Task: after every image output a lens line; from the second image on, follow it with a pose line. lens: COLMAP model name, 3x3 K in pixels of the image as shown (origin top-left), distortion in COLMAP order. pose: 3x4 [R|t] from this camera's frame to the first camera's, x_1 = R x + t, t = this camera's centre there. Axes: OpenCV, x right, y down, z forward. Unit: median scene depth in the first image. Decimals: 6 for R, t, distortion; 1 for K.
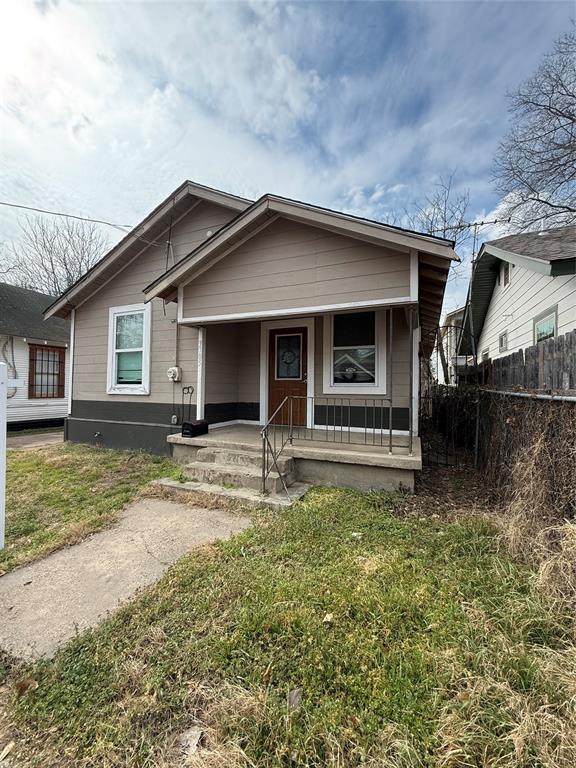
lens RADIAL K [[310.6, 0, 288.0], [0, 310.6, 384.0], [0, 0, 1]] dist [0.009078, 0.000304]
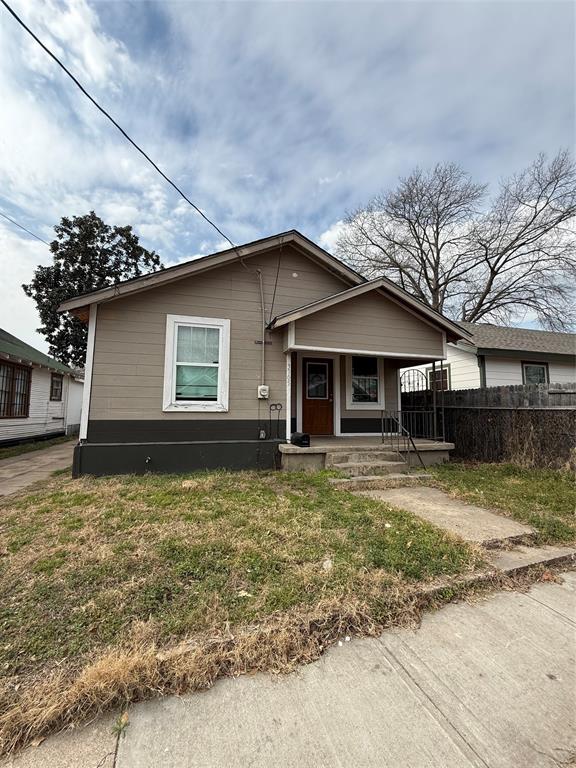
lens RADIAL K [[312.0, 0, 288.0], [0, 312.0, 384.0], [0, 0, 1]] dist [0.001353, 0.000887]
pose [[0.764403, 0.047903, 0.642956, -1.008977], [-0.008057, 0.997868, -0.064767, 0.010077], [-0.644688, 0.044328, 0.763159, 0.122587]]
